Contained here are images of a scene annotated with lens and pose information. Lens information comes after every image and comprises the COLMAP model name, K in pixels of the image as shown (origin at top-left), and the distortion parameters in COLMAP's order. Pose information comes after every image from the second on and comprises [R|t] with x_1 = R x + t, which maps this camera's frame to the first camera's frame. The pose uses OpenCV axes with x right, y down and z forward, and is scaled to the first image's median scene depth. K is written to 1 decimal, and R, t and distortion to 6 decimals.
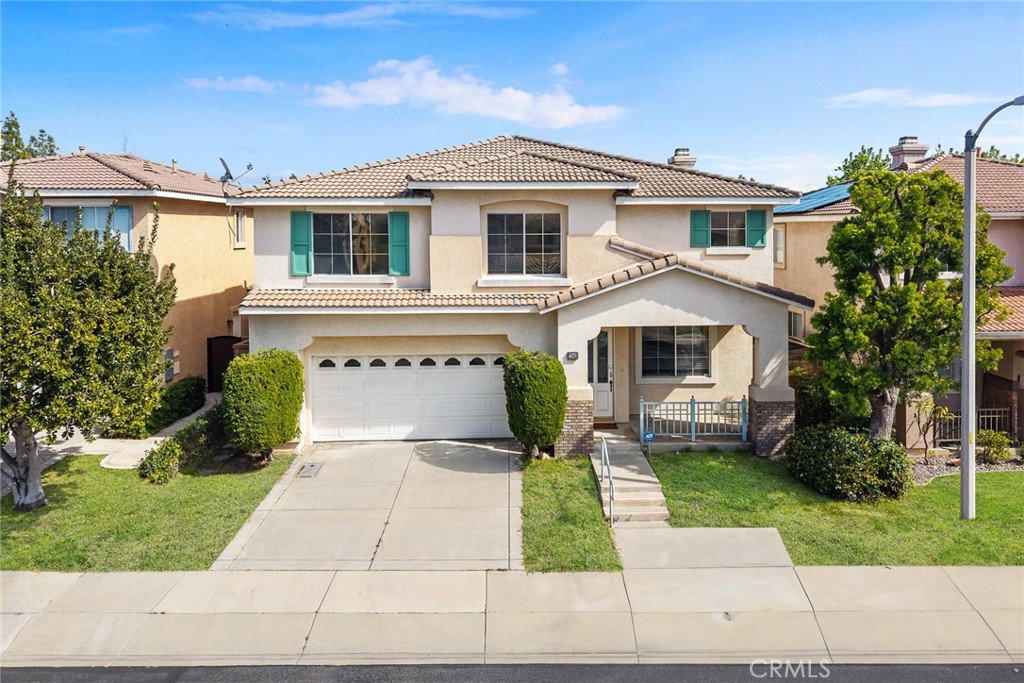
lens RADIAL K [[689.4, 0, 517.8], [0, 689.4, 315.0], [0, 0, 1]] dist [0.011212, 0.003159]
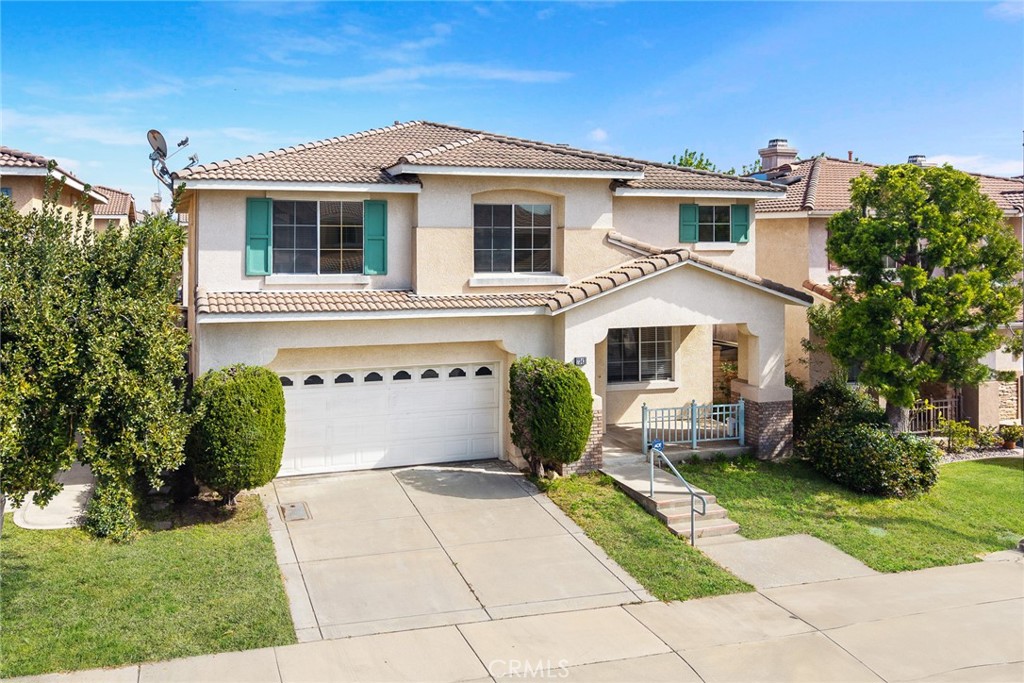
lens RADIAL K [[757.4, 0, 490.7], [0, 757.4, 299.4], [0, 0, 1]] dist [0.008214, 0.003529]
pose [[0.972370, -0.015397, 0.232939, -0.257603], [0.023481, 0.999213, -0.031973, 0.006979], [-0.232263, 0.036559, 0.971966, 0.058065]]
